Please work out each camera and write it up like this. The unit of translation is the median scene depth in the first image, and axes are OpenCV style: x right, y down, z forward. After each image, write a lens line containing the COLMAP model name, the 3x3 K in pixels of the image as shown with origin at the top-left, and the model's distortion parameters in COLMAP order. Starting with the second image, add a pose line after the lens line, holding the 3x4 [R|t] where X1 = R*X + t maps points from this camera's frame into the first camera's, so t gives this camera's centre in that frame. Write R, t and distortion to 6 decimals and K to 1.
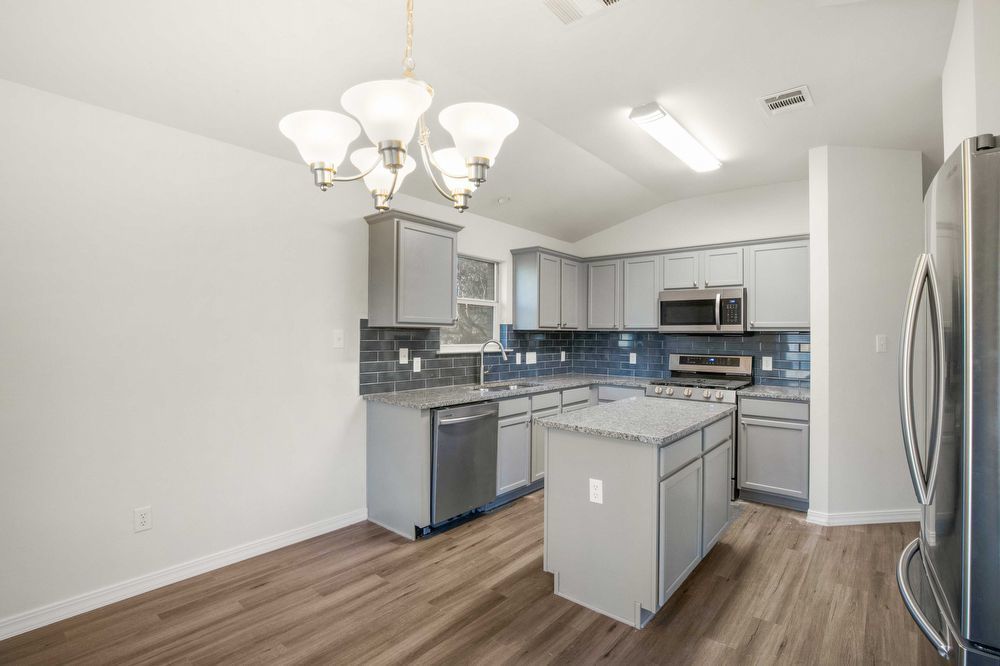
lens RADIAL K [[472.9, 0, 503.7], [0, 472.9, 329.7], [0, 0, 1]] dist [0.000074, 0.000095]
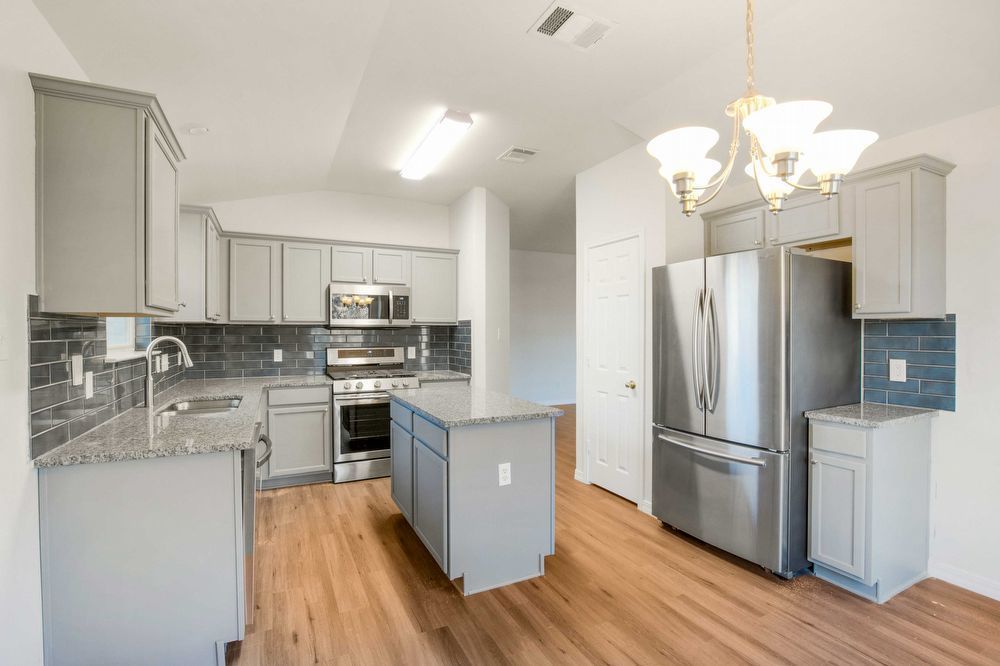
lens RADIAL K [[469.2, 0, 500.0], [0, 469.2, 333.0], [0, 0, 1]] dist [-0.001330, 0.000051]
pose [[0.416635, -0.010677, 0.909011, -0.515357], [-0.006612, 0.999869, 0.014775, 0.004824], [-0.909050, -0.012166, 0.416509, 0.384604]]
